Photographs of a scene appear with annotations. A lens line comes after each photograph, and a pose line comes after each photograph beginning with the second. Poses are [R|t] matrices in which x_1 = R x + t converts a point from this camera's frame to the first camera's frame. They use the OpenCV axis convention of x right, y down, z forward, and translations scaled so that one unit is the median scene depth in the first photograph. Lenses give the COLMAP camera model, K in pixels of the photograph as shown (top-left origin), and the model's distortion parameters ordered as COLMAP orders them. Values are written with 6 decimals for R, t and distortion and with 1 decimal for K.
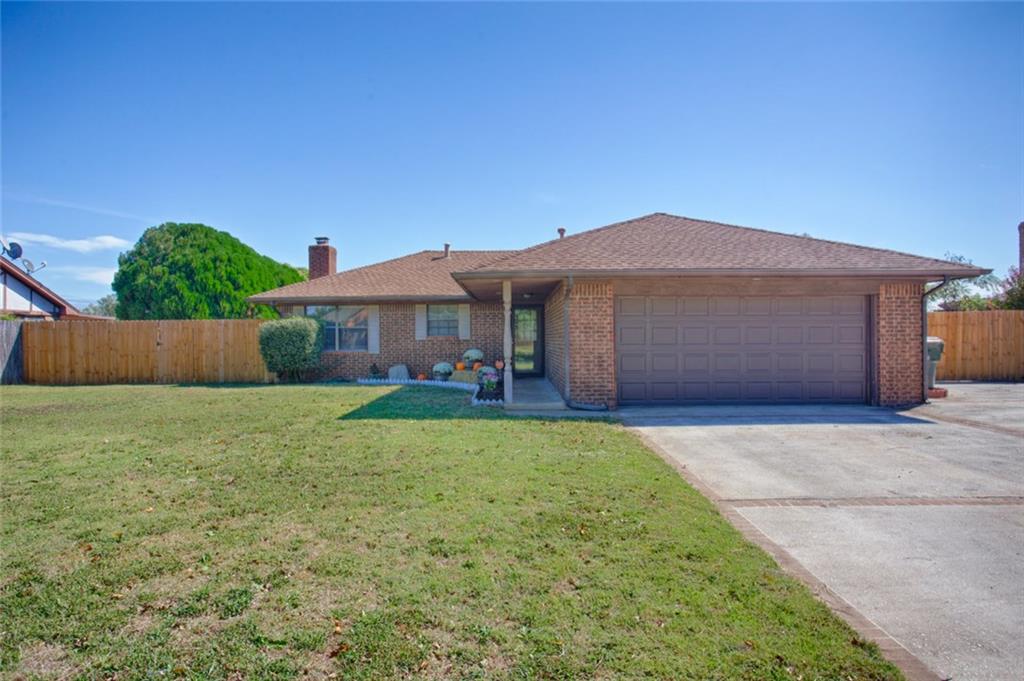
lens RADIAL K [[656.0, 0, 512.0], [0, 656.0, 340.5], [0, 0, 1]] dist [-0.068907, -0.000101]
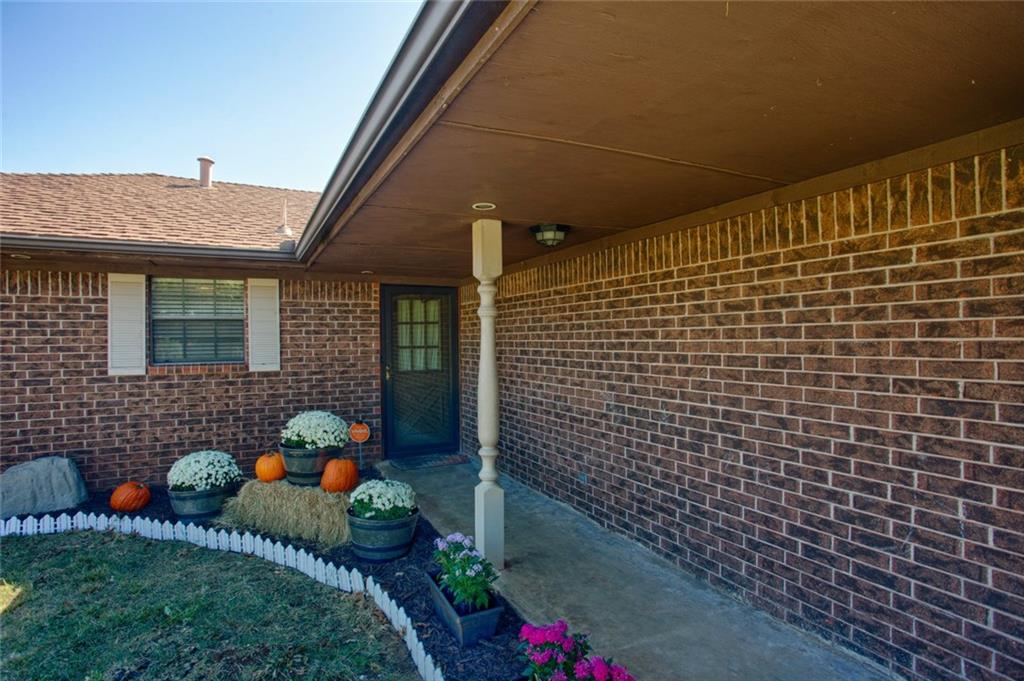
lens RADIAL K [[533.9, 0, 512.0], [0, 533.9, 340.5], [0, 0, 1]] dist [-0.028373, 0.000143]
pose [[0.900460, -0.000718, 0.434939, -0.077524], [0.003709, 0.999975, -0.006028, -0.017565], [-0.434923, 0.007041, 0.900440, 0.665639]]
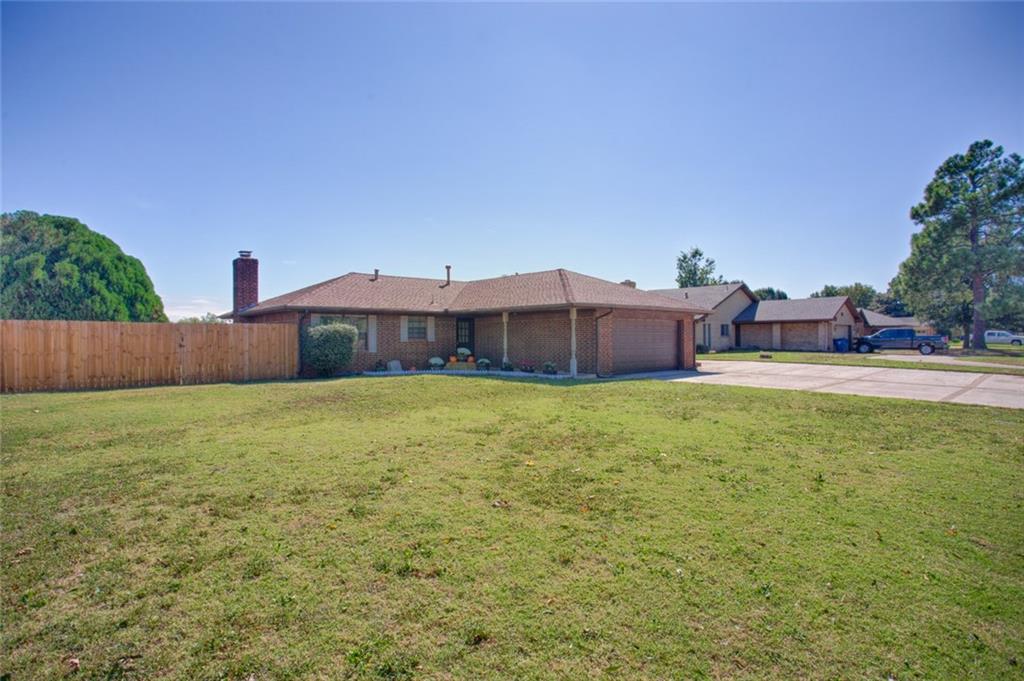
lens RADIAL K [[533.9, 0, 512.0], [0, 533.9, 340.5], [0, 0, 1]] dist [-0.028373, 0.000143]
pose [[0.753798, 0.000114, 0.657107, -0.707185], [0.002269, 0.999994, -0.002777, 0.000250], [-0.657103, 0.003584, 0.753792, 0.008833]]
